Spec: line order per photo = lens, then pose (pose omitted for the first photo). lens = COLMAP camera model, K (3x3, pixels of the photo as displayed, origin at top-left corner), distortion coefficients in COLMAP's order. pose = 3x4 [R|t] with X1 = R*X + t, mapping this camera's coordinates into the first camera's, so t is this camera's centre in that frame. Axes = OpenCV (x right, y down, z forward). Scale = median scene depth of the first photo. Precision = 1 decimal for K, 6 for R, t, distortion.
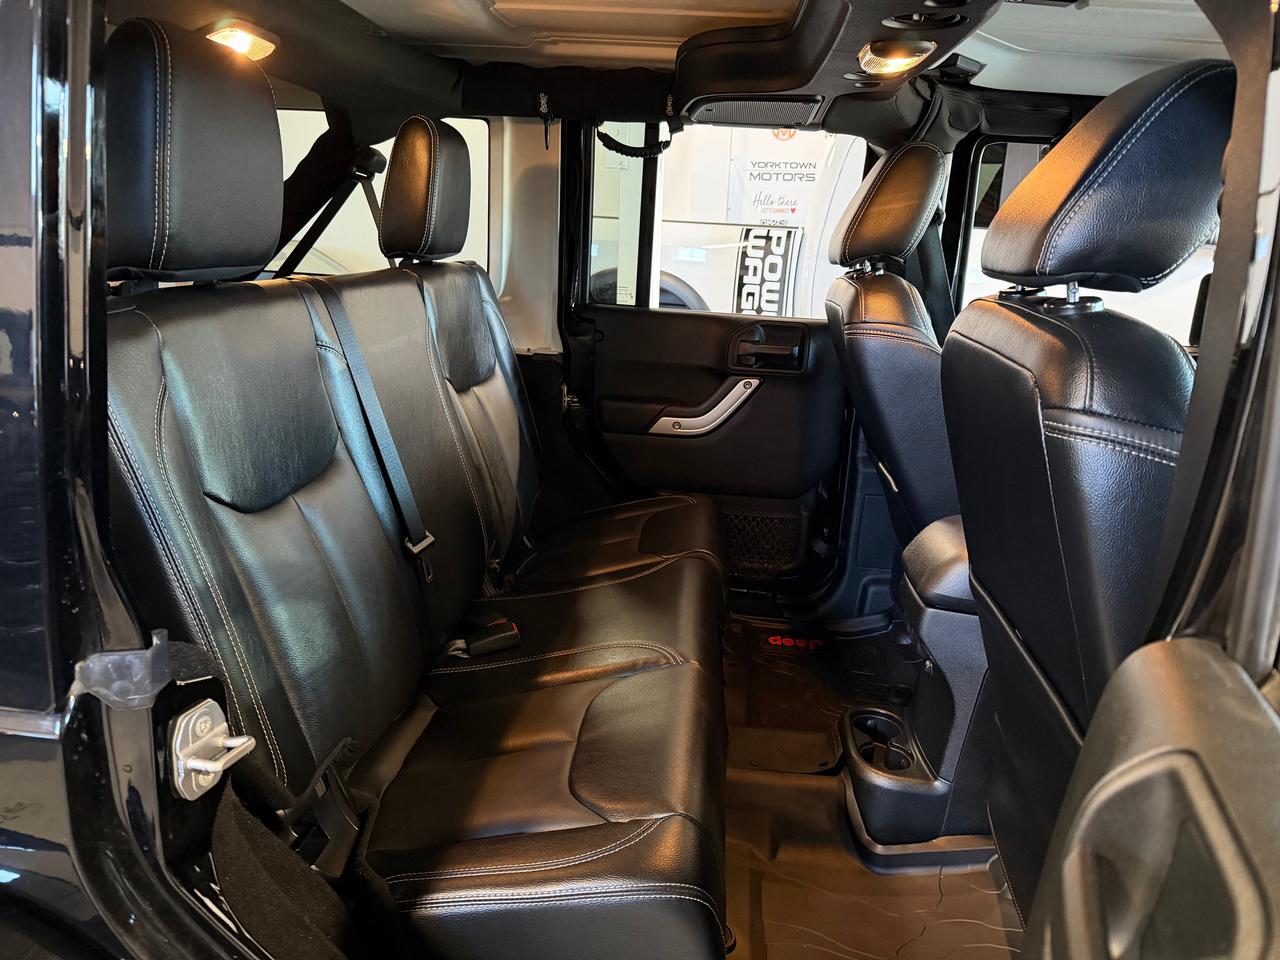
lens RADIAL K [[882.6, 0, 640.0], [0, 882.6, 480.0], [0, 0, 1]] dist [0.131482, -0.263936]
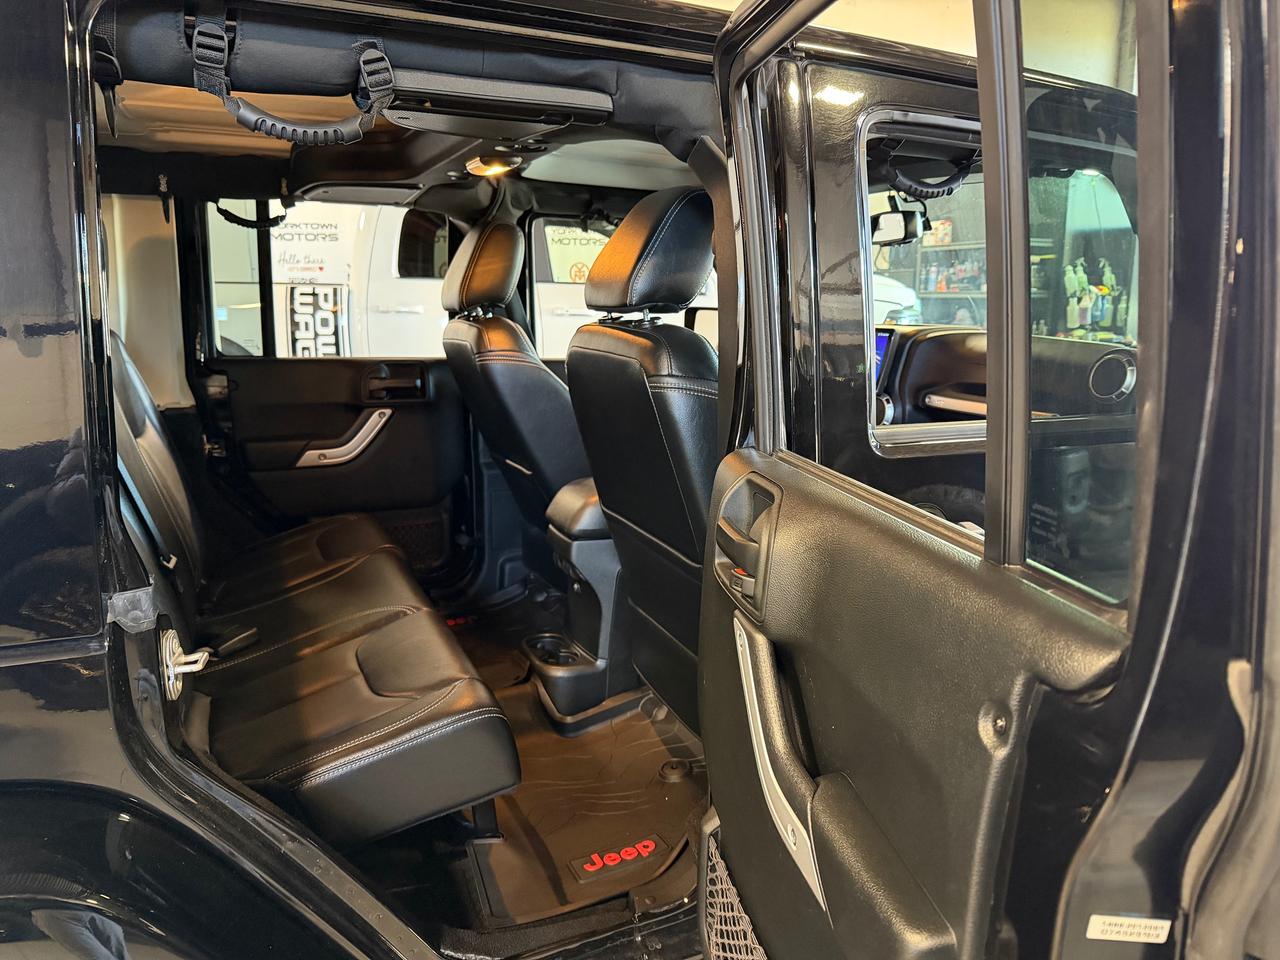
lens RADIAL K [[882.6, 0, 640.0], [0, 882.6, 480.0], [0, 0, 1]] dist [0.131482, -0.263936]
pose [[0.865730, -0.140764, 0.480310, -0.194139], [0.168166, 0.985656, -0.014244, 0.063076], [-0.471415, 0.093104, 0.876983, -0.234205]]
